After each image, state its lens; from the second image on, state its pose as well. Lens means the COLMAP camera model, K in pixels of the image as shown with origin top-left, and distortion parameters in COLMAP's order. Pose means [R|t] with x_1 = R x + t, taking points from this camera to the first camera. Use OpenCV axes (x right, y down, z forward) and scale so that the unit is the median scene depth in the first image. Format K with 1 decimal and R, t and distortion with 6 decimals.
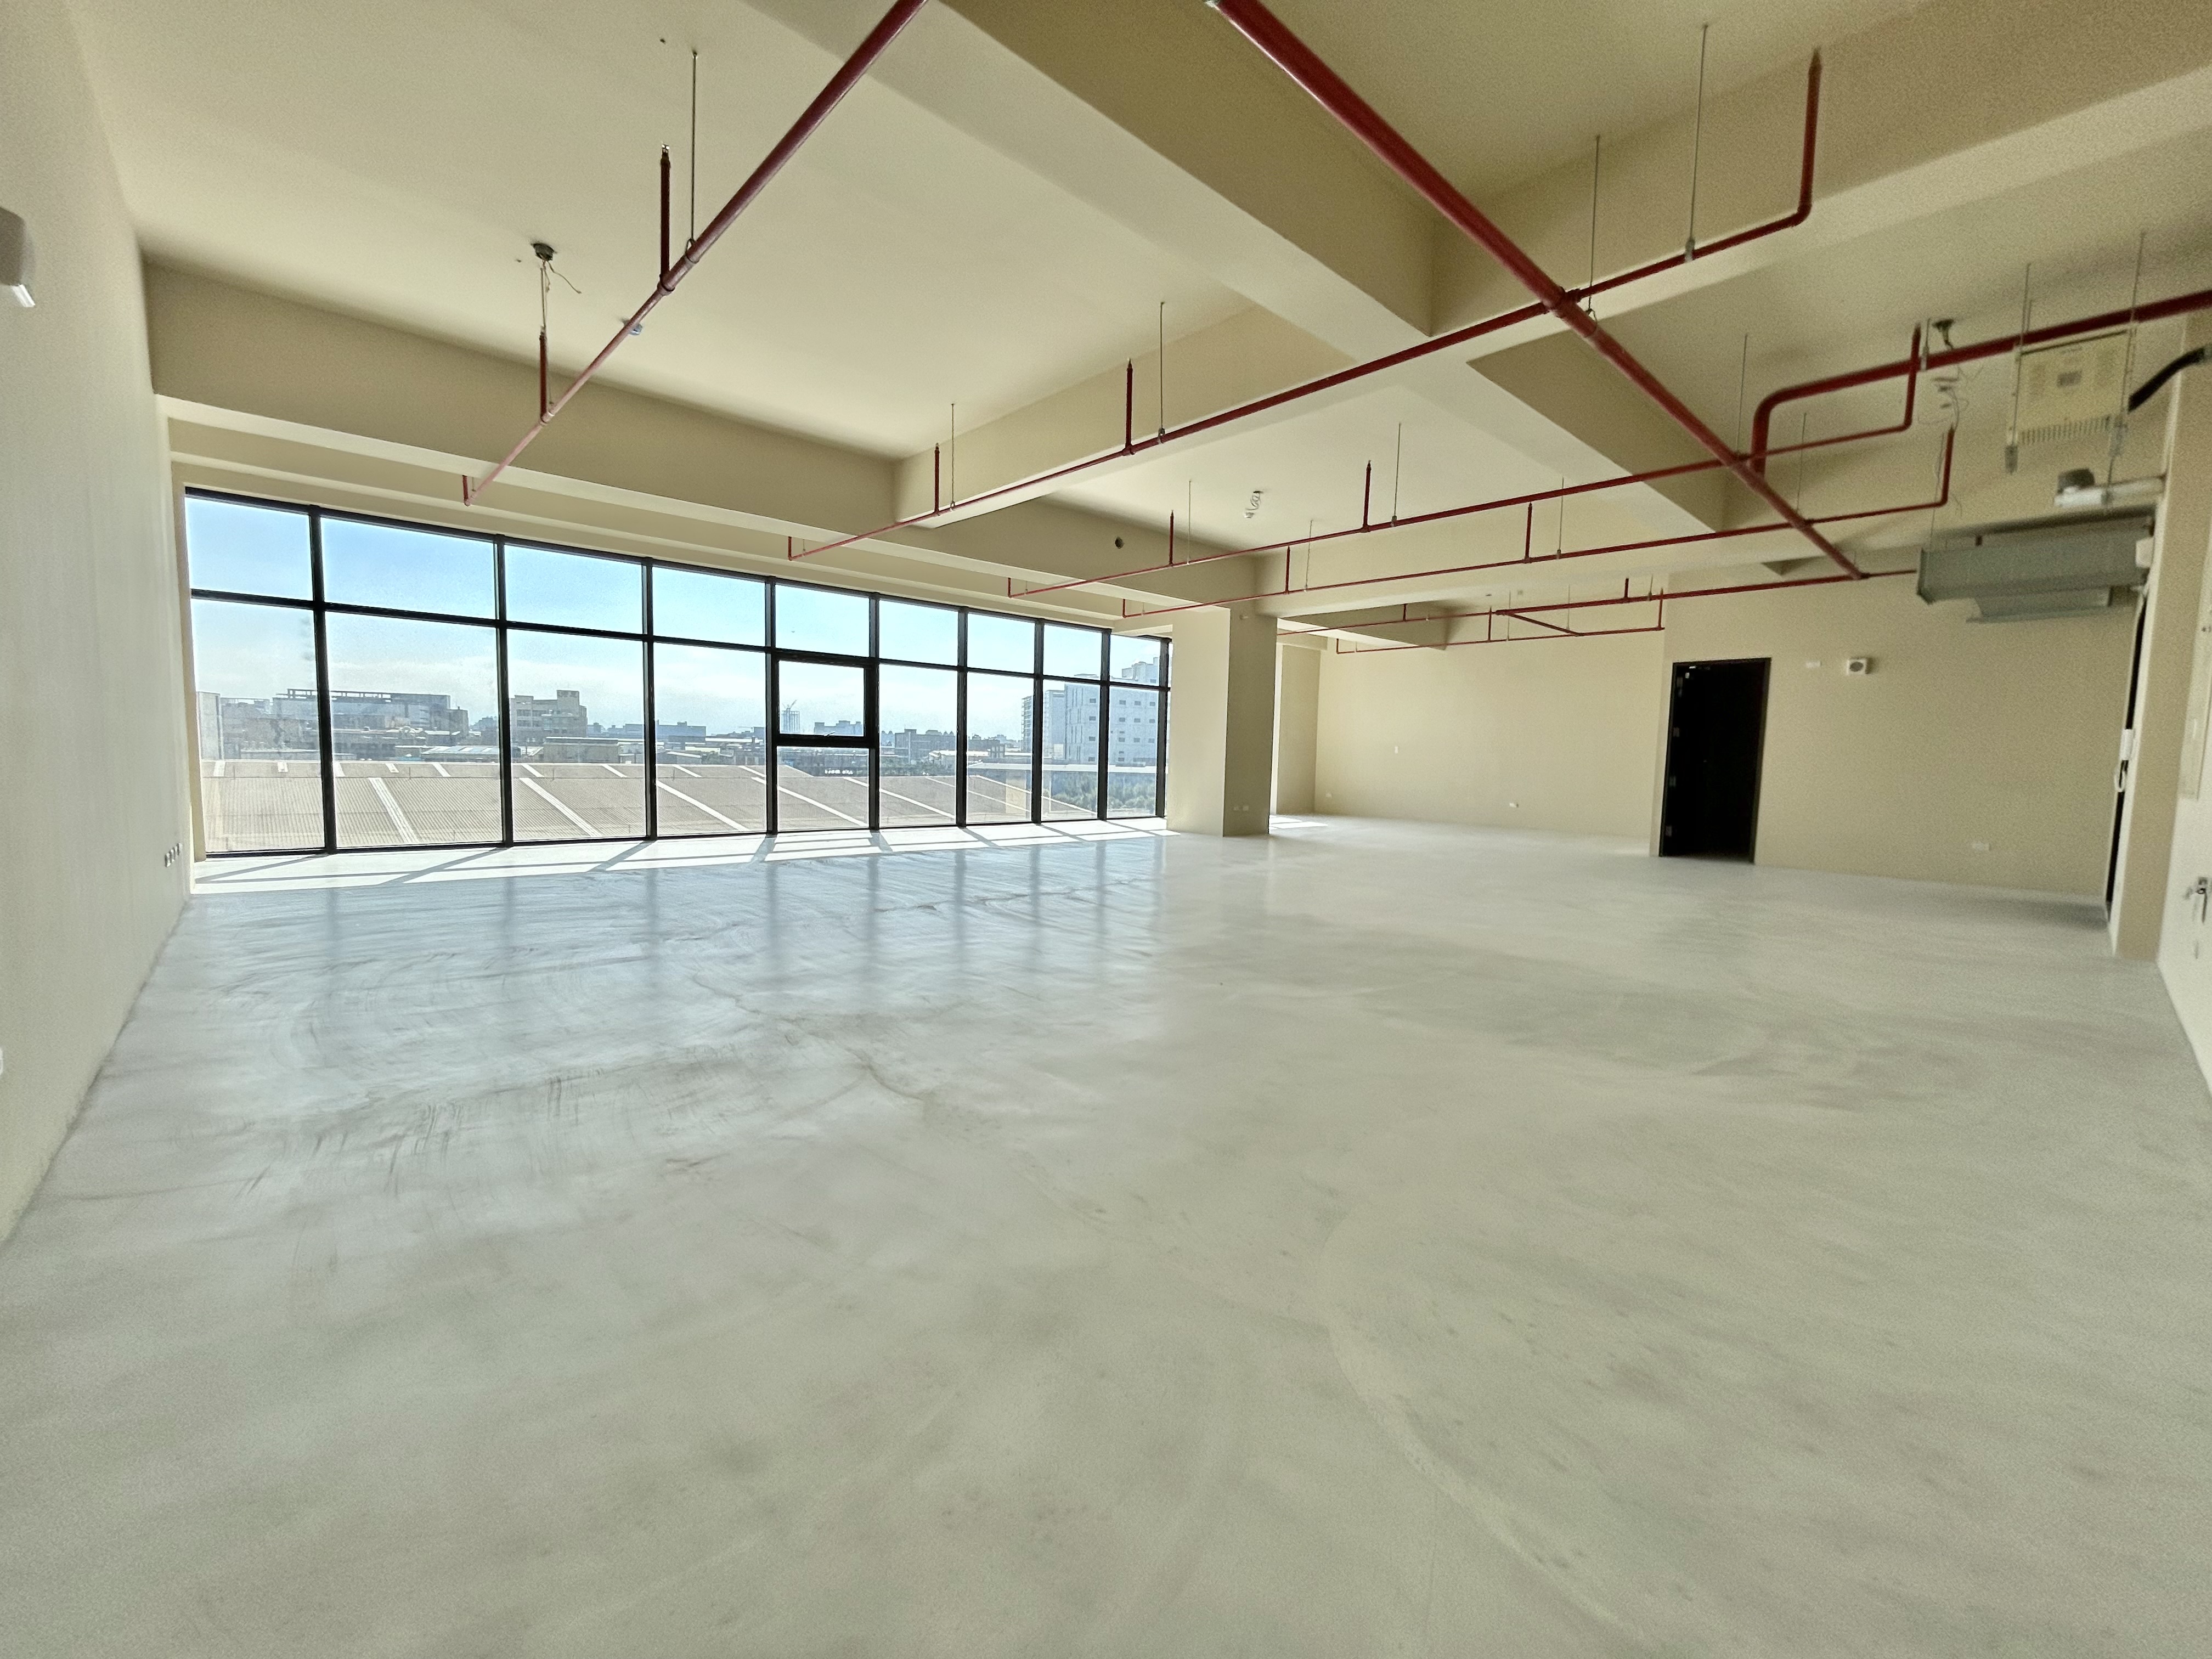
lens RADIAL K [[892.1, 0, 1127.0], [0, 892.1, 832.5], [0, 0, 1]] dist [0.000509, -0.000205]
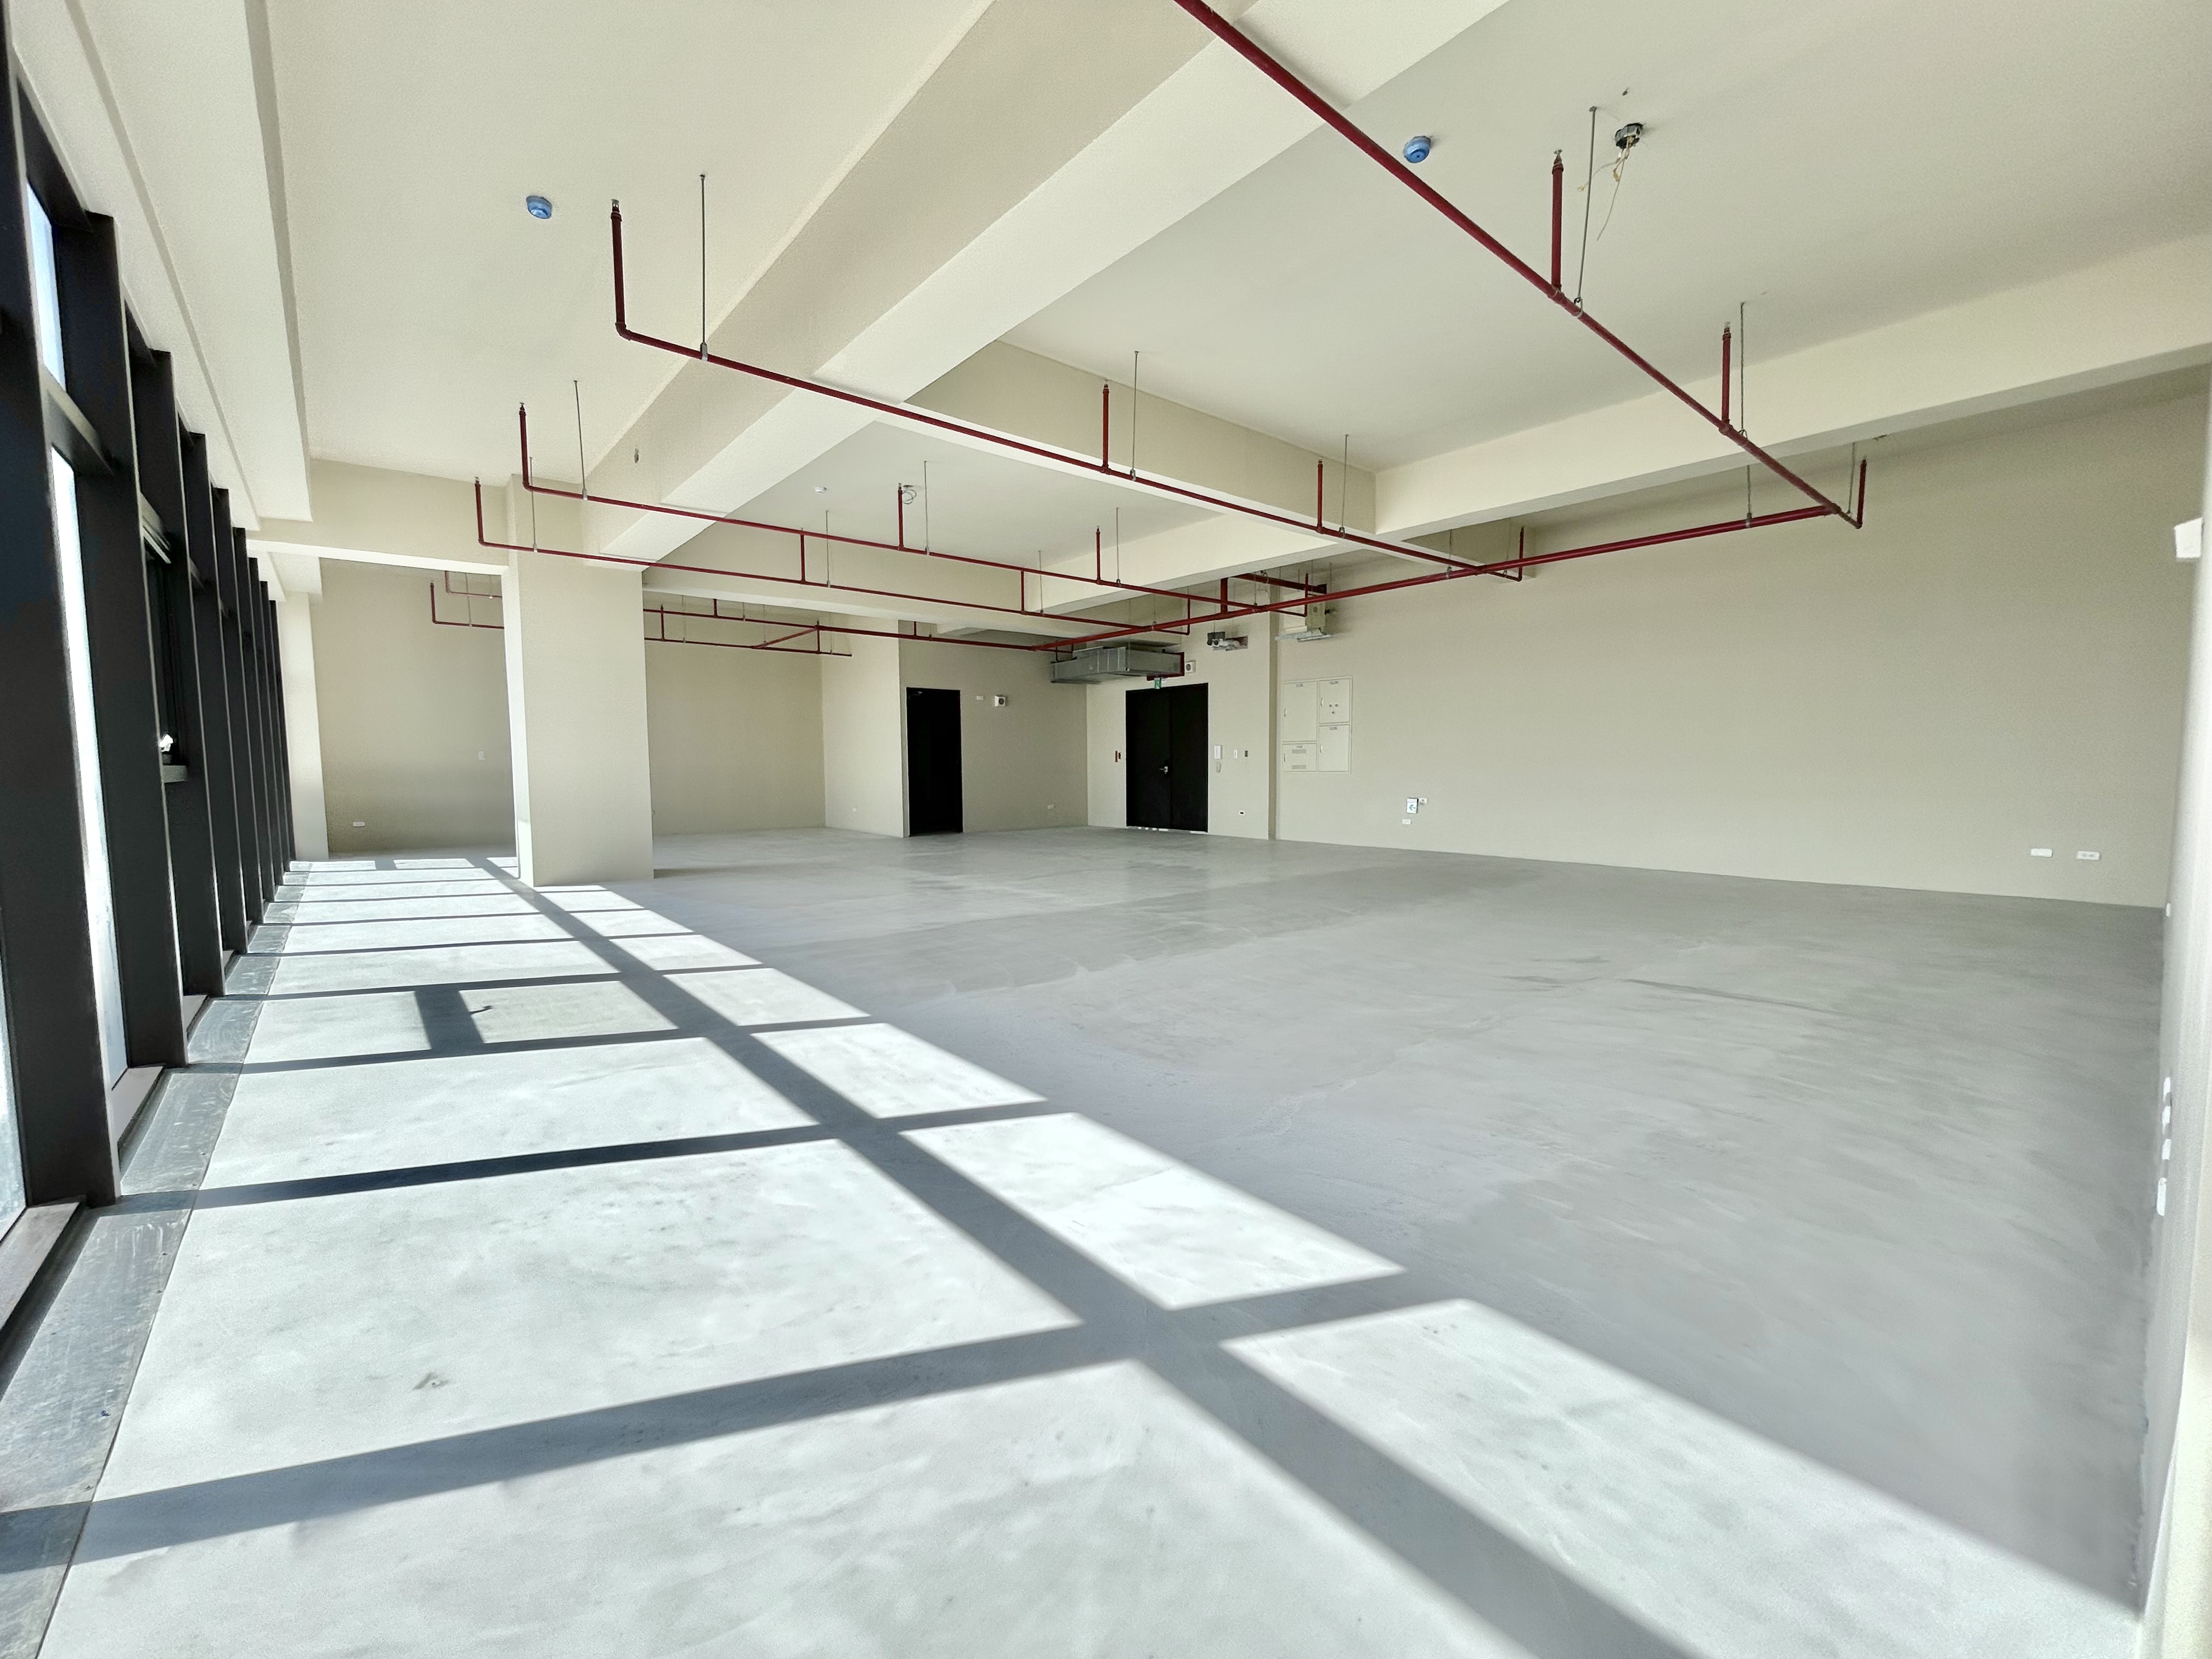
lens RADIAL K [[939.1, 0, 1089.6], [0, 939.1, 843.8], [0, 0, 1]] dist [0.000958, 0.000019]
pose [[0.070116, -0.097757, 0.992737, -0.113840], [0.084797, 0.992168, 0.091712, -0.009374], [-0.993928, 0.077751, 0.077857, 0.093866]]
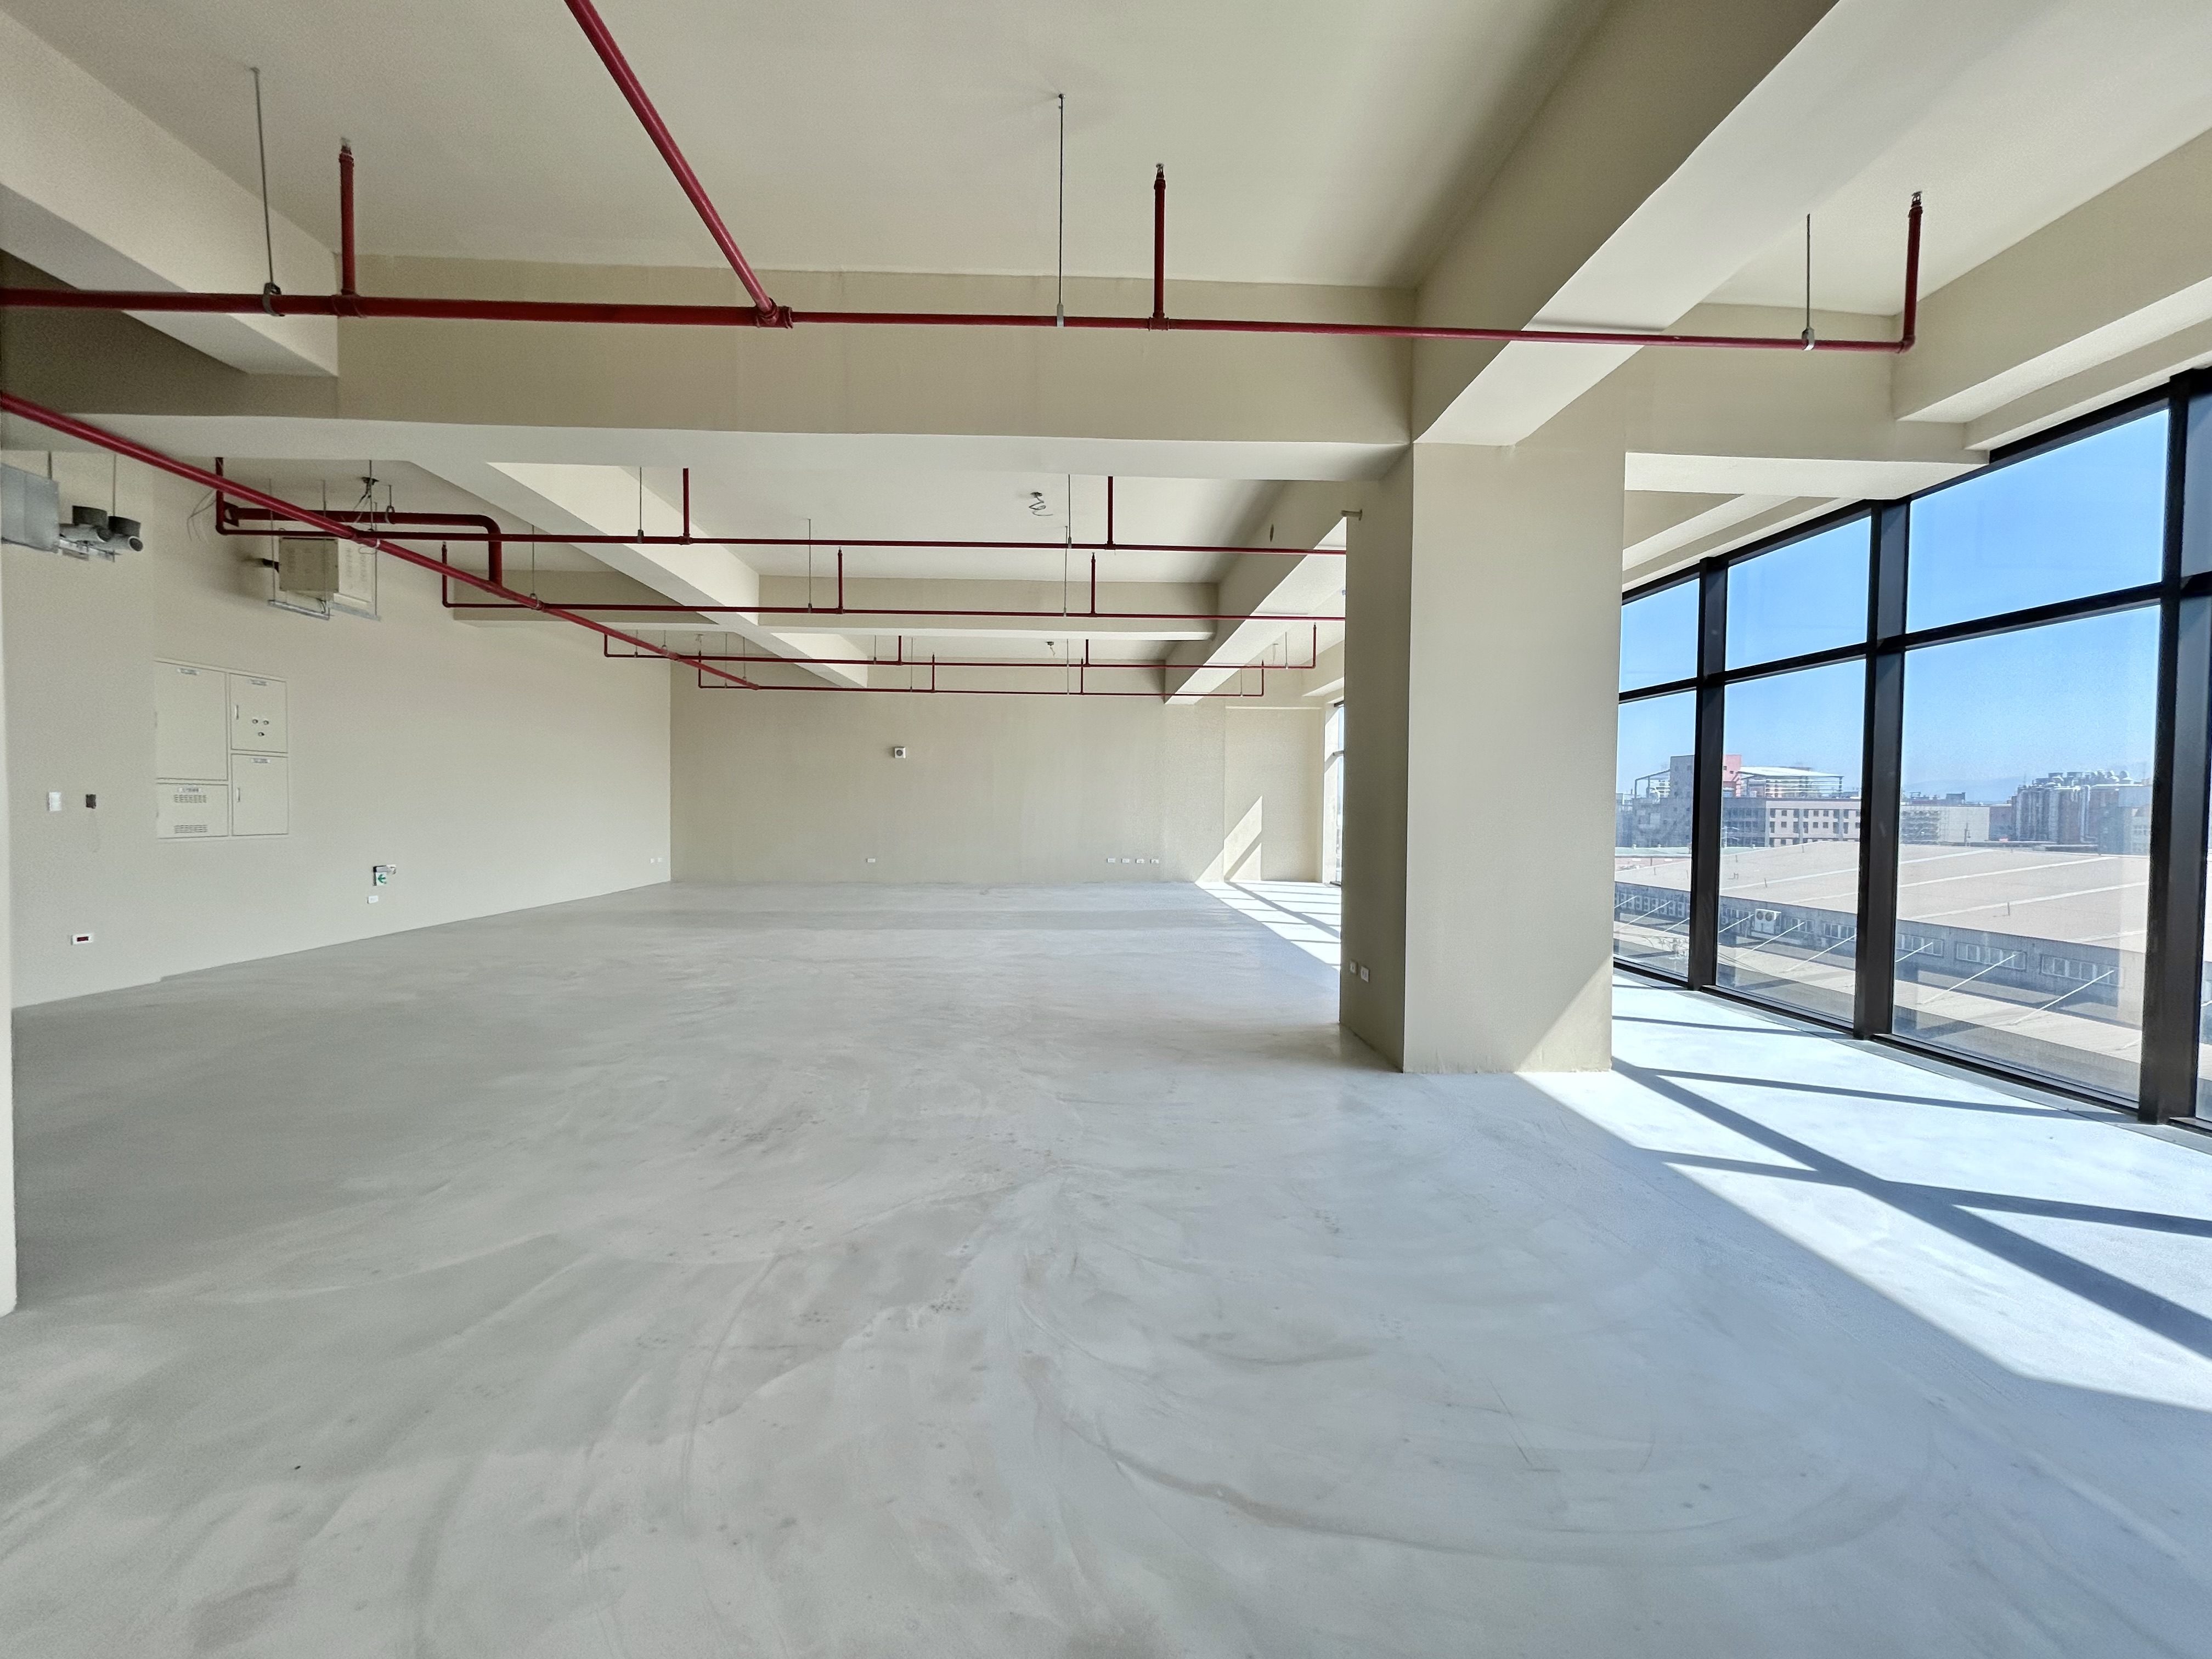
lens RADIAL K [[892.1, 0, 1101.1], [0, 892.1, 833.9], [0, 0, 1]] dist [0.000509, -0.000205]
pose [[-0.651666, -0.004592, -0.758493, 0.084924], [-0.090284, 0.993342, 0.071555, -0.018383], [0.753114, 0.115110, -0.647741, 0.196192]]
